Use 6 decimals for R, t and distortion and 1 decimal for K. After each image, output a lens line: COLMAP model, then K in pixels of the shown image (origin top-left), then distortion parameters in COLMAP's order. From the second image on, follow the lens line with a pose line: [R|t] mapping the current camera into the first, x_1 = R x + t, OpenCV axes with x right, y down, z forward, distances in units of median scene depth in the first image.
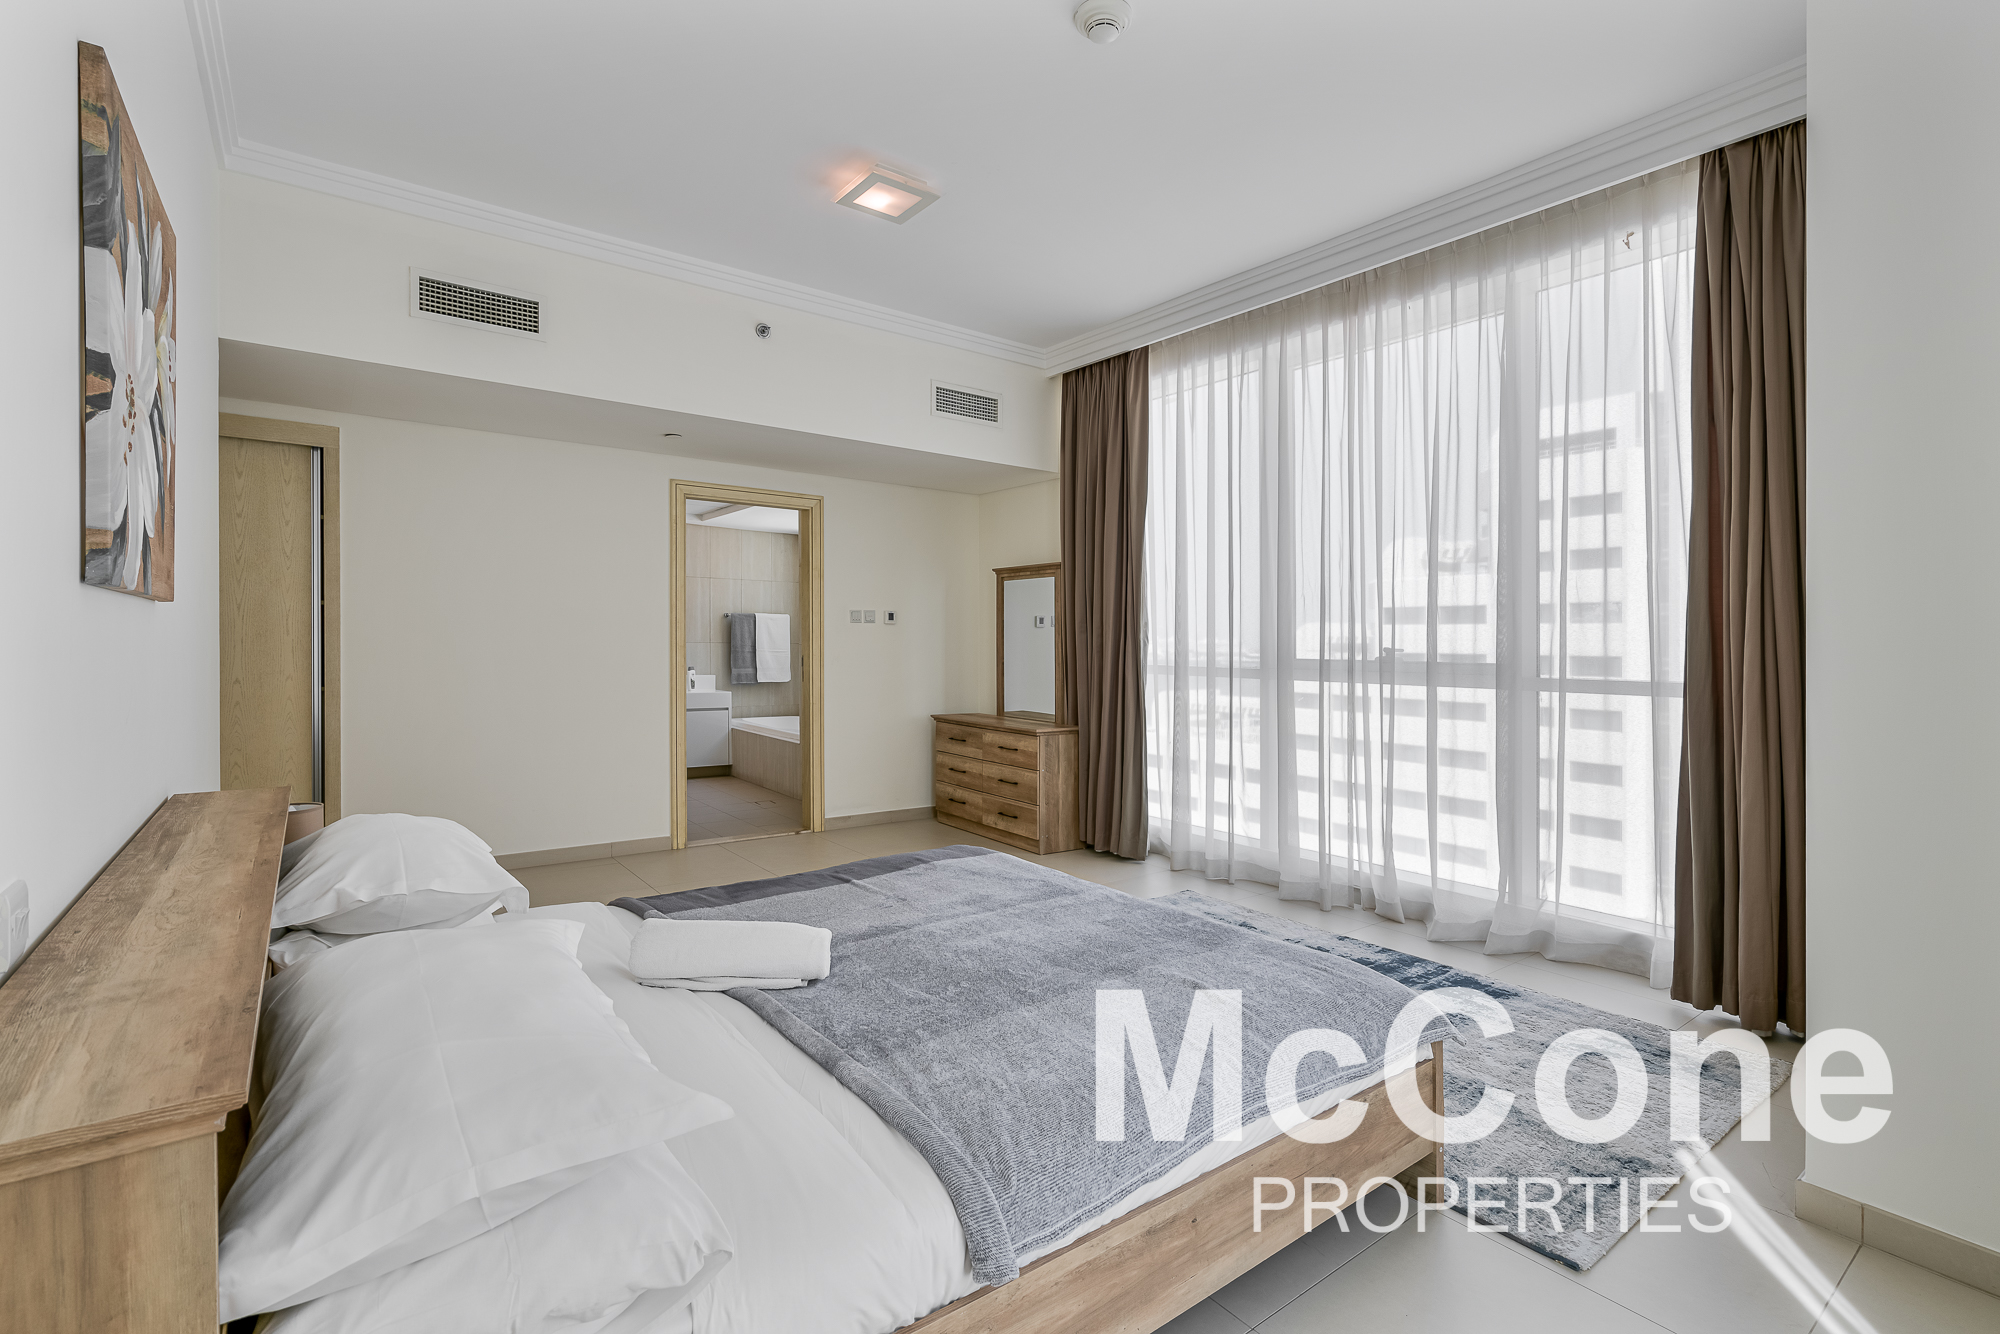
lens RADIAL K [[927.3, 0, 999.9], [0, 927.3, 655.8], [0, 0, 1]] dist [0.001600, 0.003139]
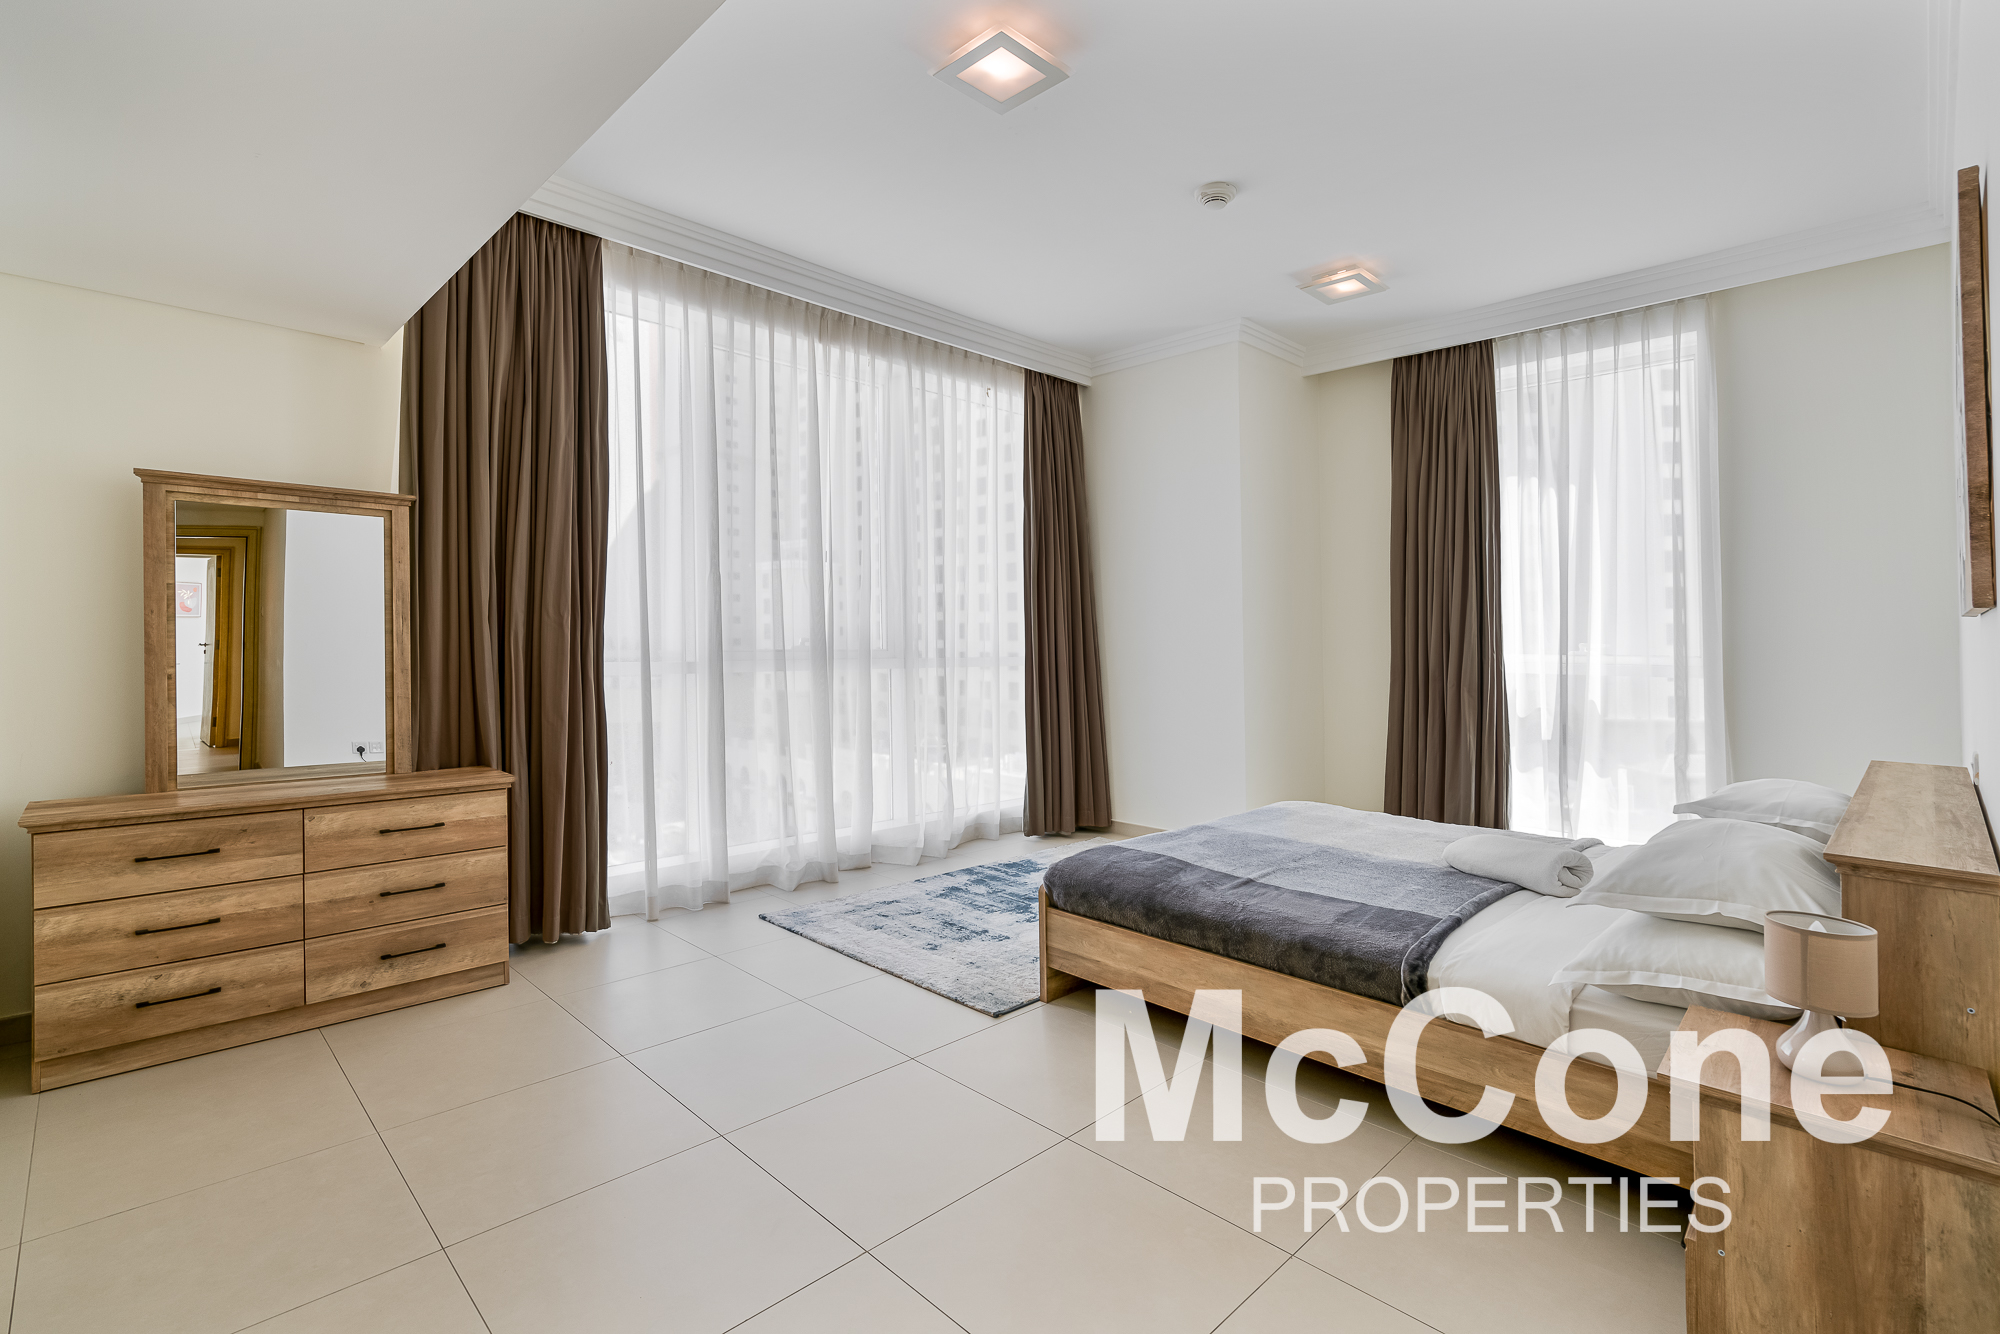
lens RADIAL K [[927.3, 0, 1001.2], [0, 927.3, 647.1], [0, 0, 1]] dist [0.001600, 0.003139]
pose [[-0.144436, -0.009057, 0.989473, -0.573419], [0.014623, 0.999829, 0.011287, -0.007499], [-0.989406, 0.016099, -0.144279, 0.729201]]
